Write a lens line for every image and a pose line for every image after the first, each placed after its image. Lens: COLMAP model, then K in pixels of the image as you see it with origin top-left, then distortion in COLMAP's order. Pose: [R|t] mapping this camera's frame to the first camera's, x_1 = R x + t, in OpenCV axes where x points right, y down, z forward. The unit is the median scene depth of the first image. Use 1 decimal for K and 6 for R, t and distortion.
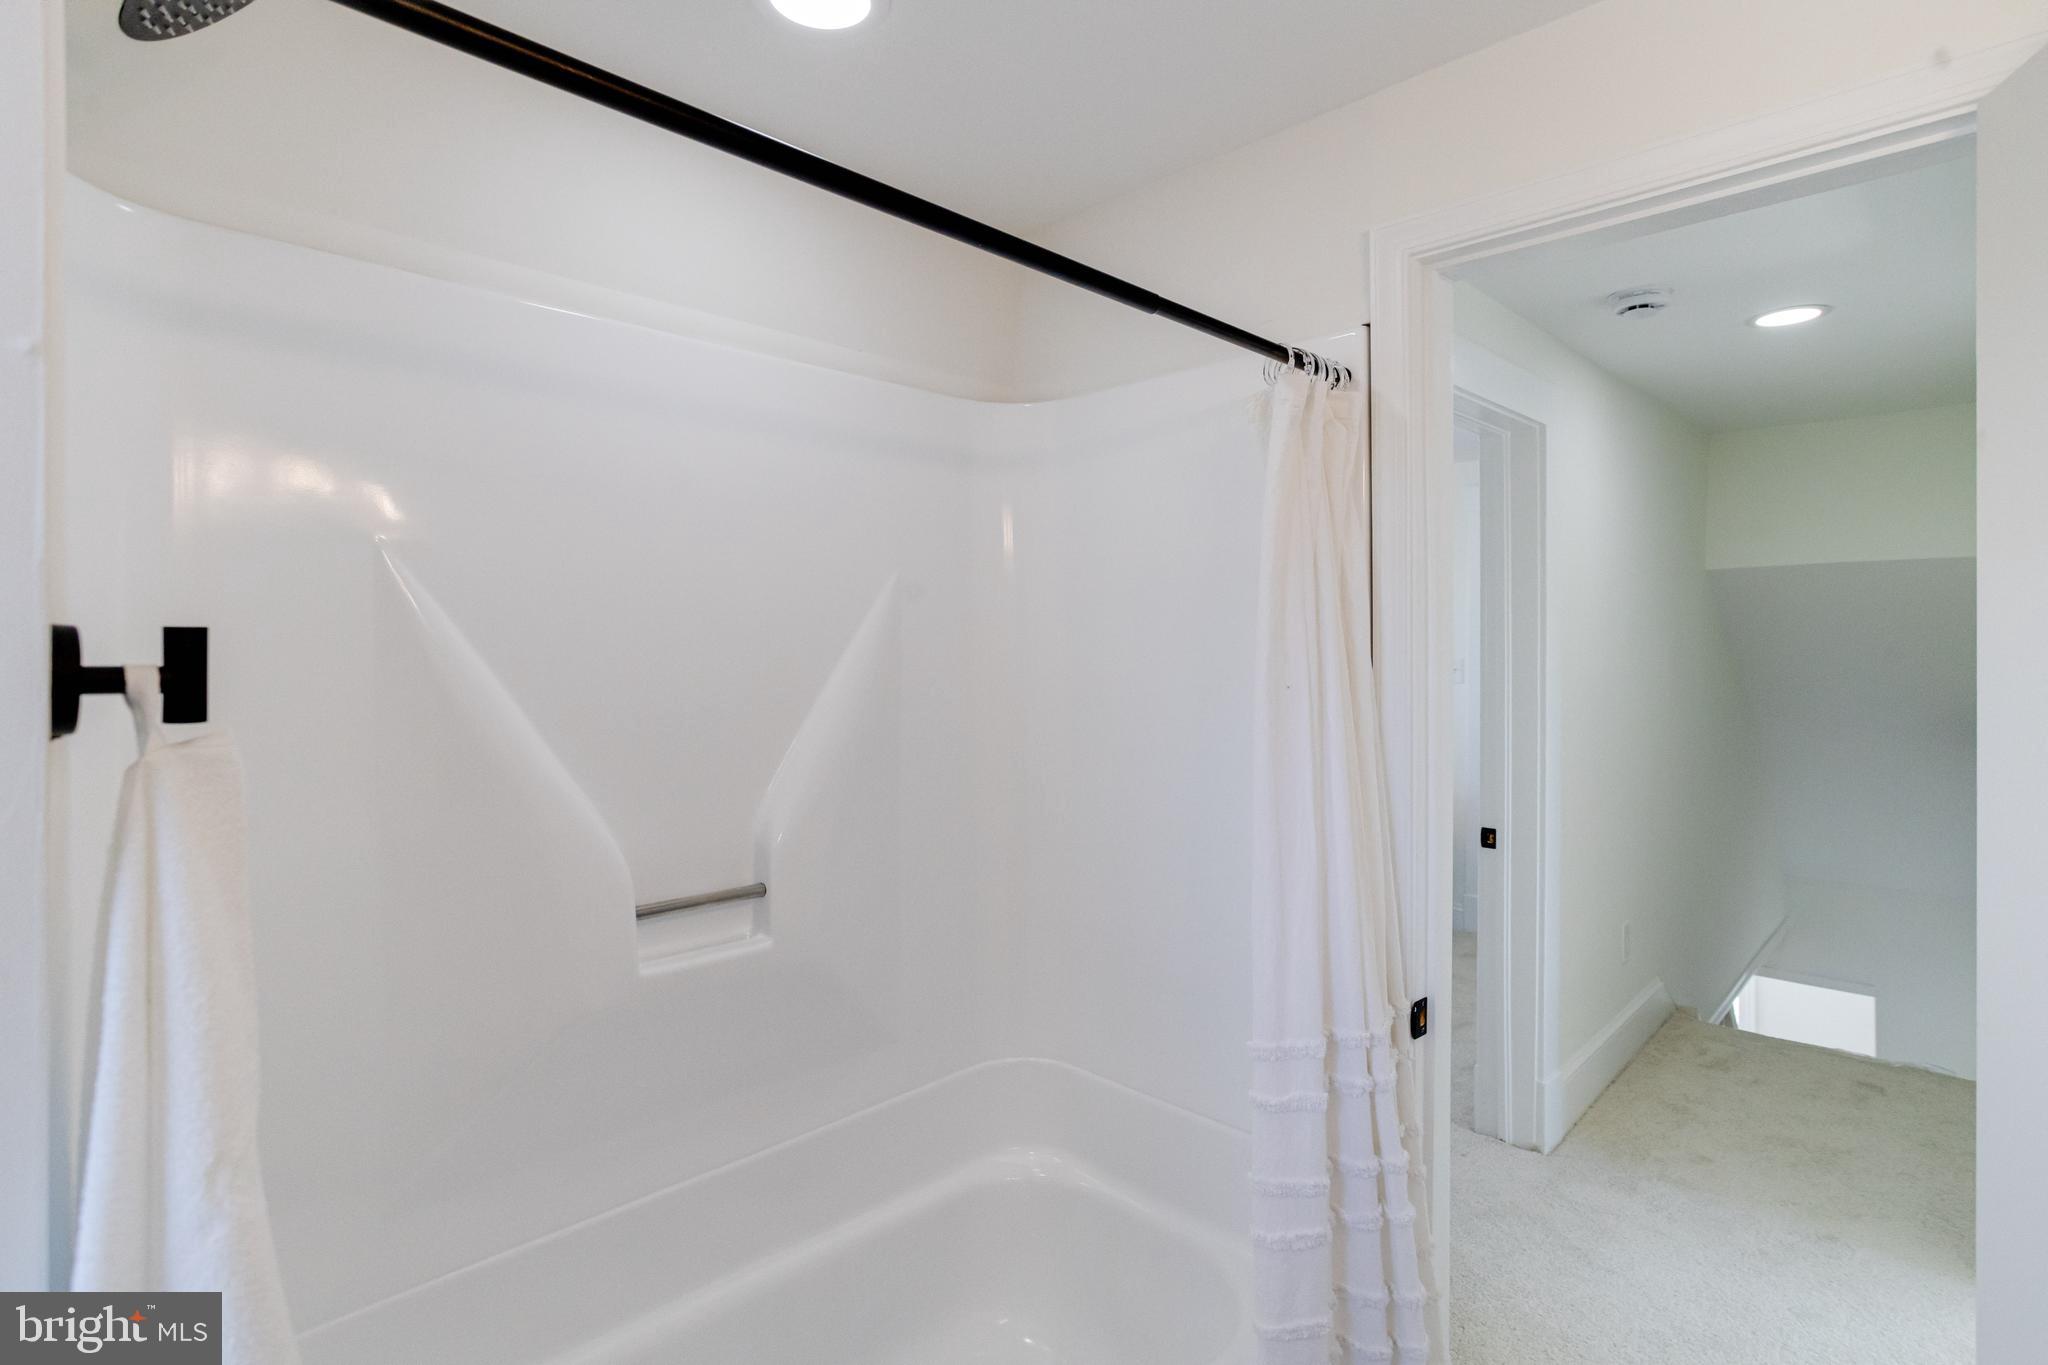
lens RADIAL K [[1029.2, 0, 1030.3], [0, 1029.2, 677.0], [0, 0, 1]] dist [-0.010307, 0.000751]
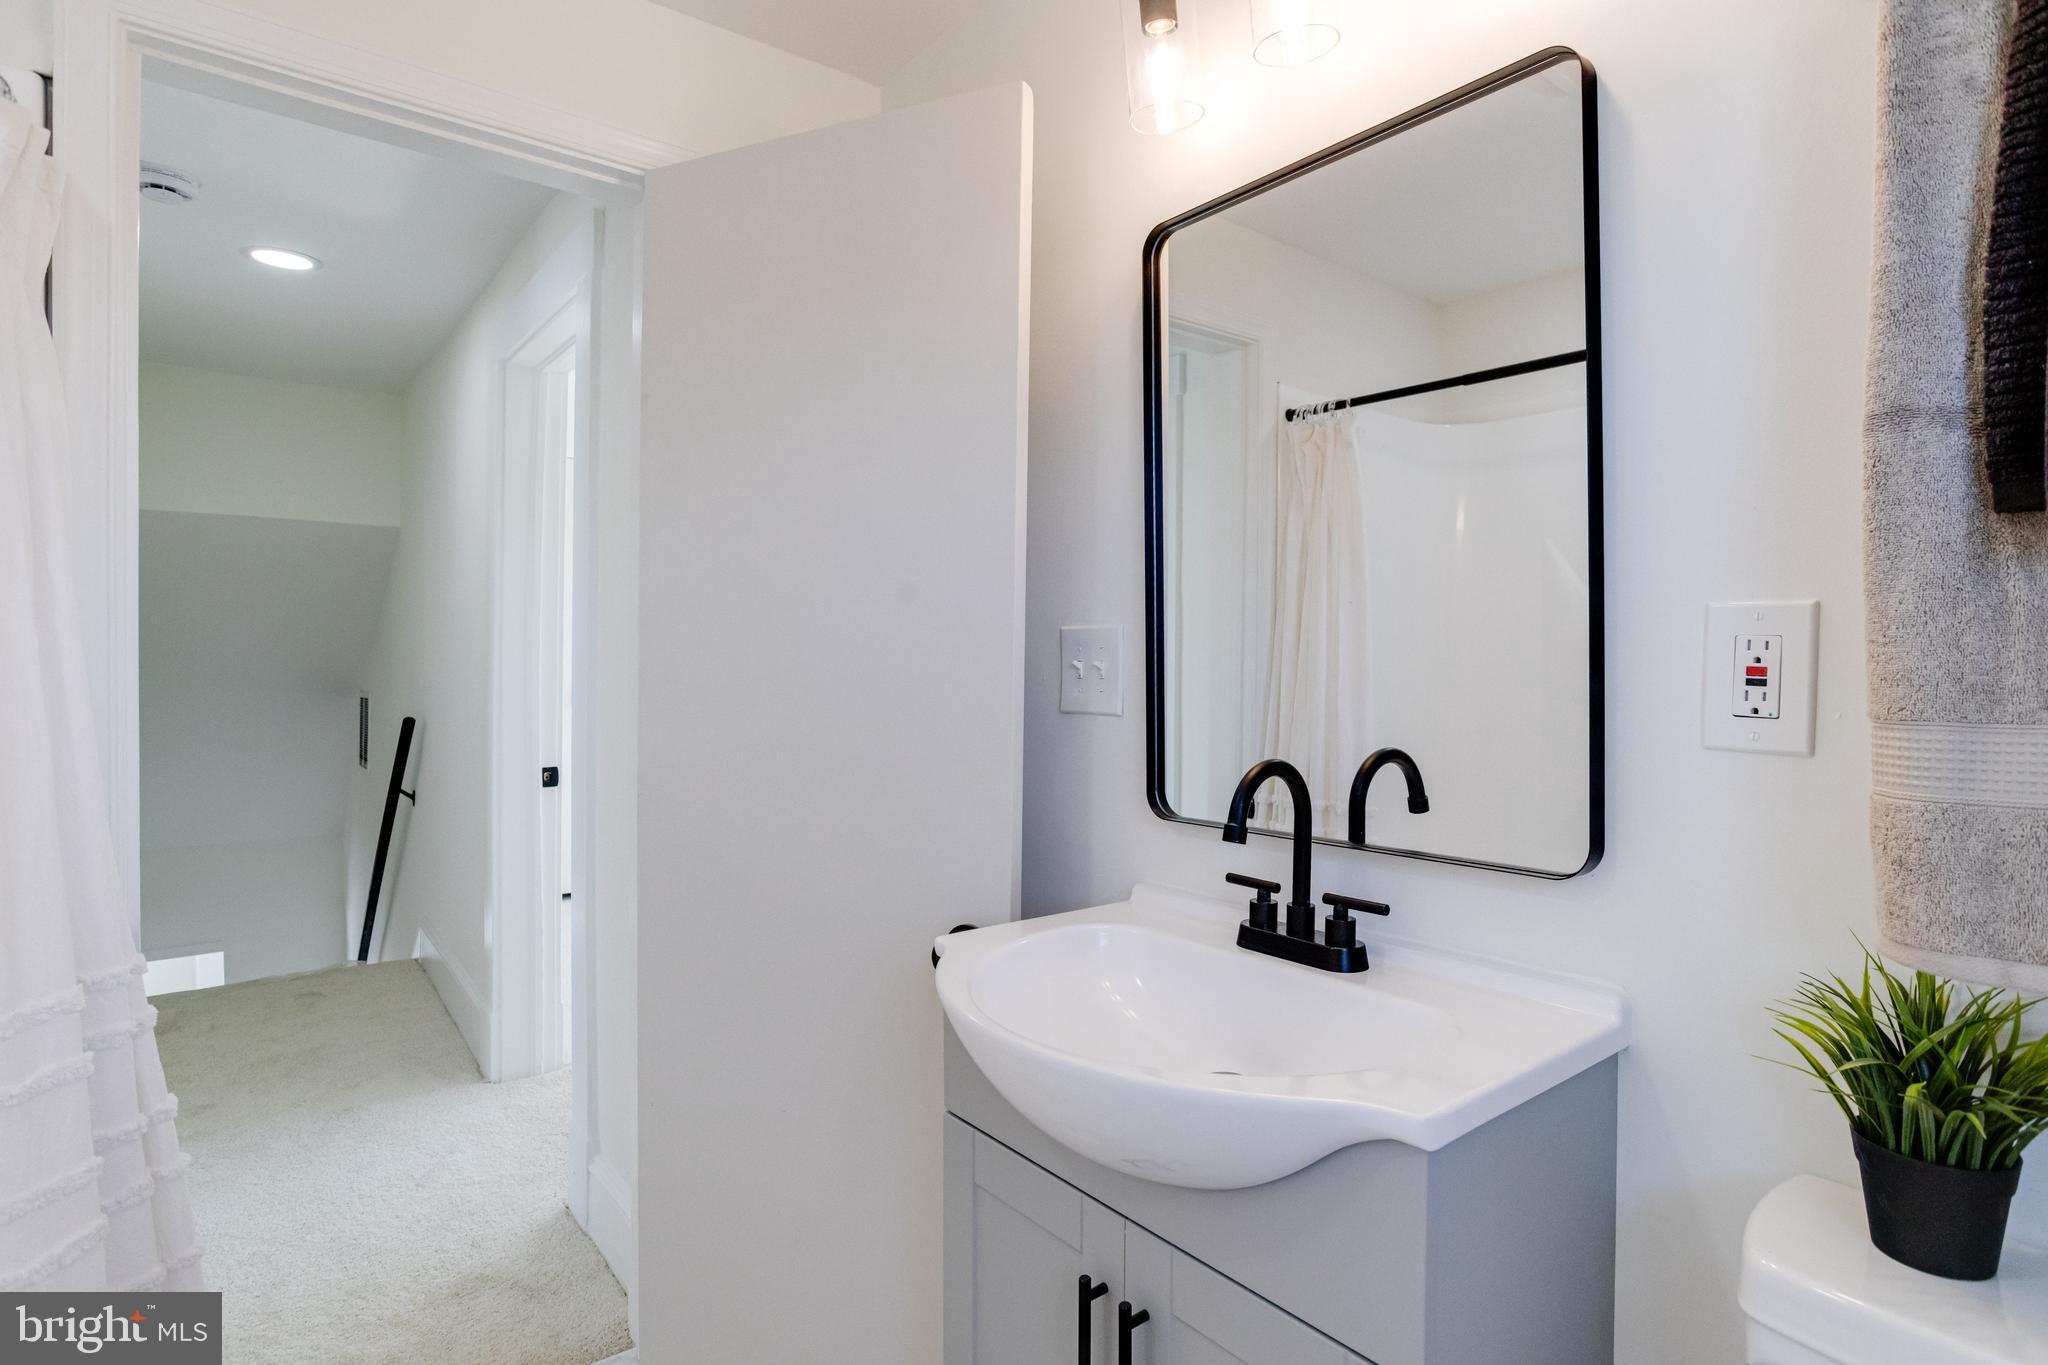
lens RADIAL K [[1029.2, 0, 1030.3], [0, 1029.2, 677.0], [0, 0, 1]] dist [-0.010307, 0.000751]
pose [[0.171924, -0.022499, 0.984853, -0.177250], [-0.002828, 0.999724, 0.023333, 0.050973], [-0.985106, -0.006796, 0.171812, 0.083694]]
